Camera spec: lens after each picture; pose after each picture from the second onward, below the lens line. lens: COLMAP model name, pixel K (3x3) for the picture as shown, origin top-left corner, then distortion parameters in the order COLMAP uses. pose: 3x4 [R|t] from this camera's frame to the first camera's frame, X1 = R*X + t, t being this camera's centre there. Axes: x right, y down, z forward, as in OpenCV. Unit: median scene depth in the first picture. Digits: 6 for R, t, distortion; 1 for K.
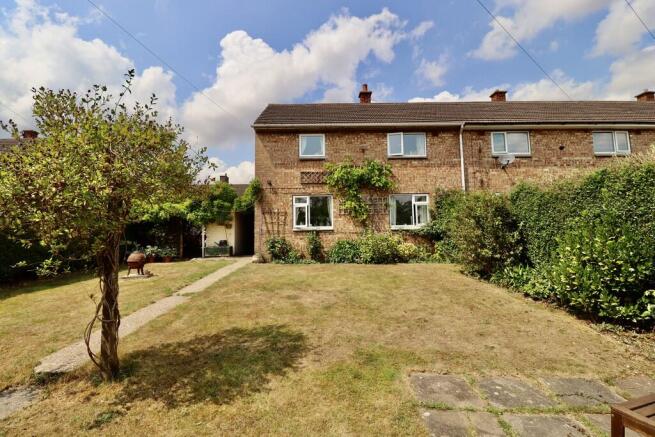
lens RADIAL K [[304.1, 0, 324.5], [0, 304.1, 214.6], [0, 0, 1]] dist [-0.012286, -0.002216]
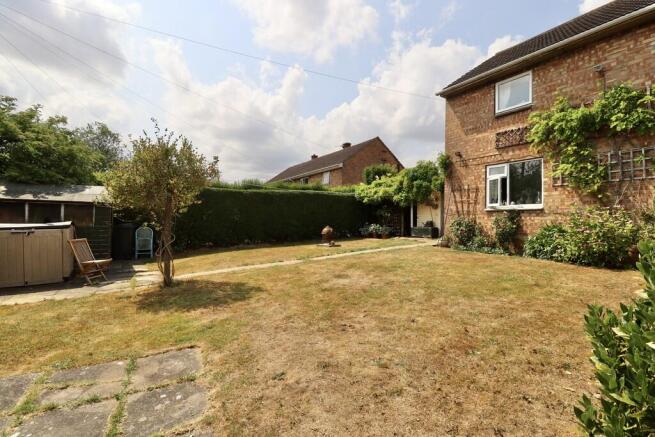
lens RADIAL K [[304.1, 0, 322.0], [0, 304.1, 215.5], [0, 0, 1]] dist [-0.012286, -0.002216]
pose [[0.508025, 0.008391, -0.861301, 0.355147], [0.041735, 0.998538, 0.034345, 0.020540], [0.860331, -0.053395, 0.506932, 0.232135]]
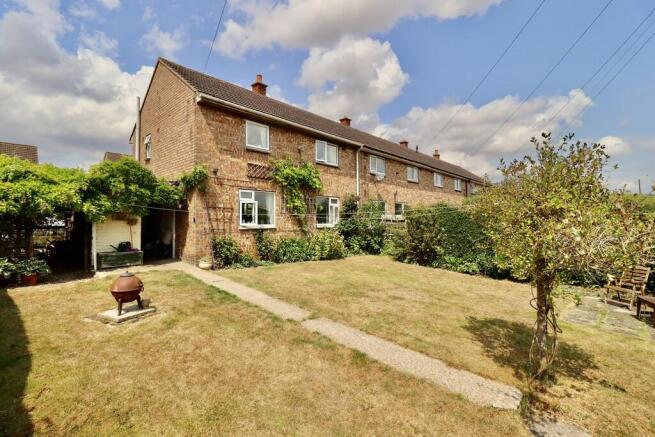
lens RADIAL K [[304.1, 0, 325.8], [0, 304.1, 212.8], [0, 0, 1]] dist [-0.012286, -0.002216]
pose [[0.673801, 0.031786, 0.738229, -0.579583], [-0.066956, 0.997591, 0.018160, -0.027028], [-0.735873, -0.061665, 0.674306, 0.221741]]
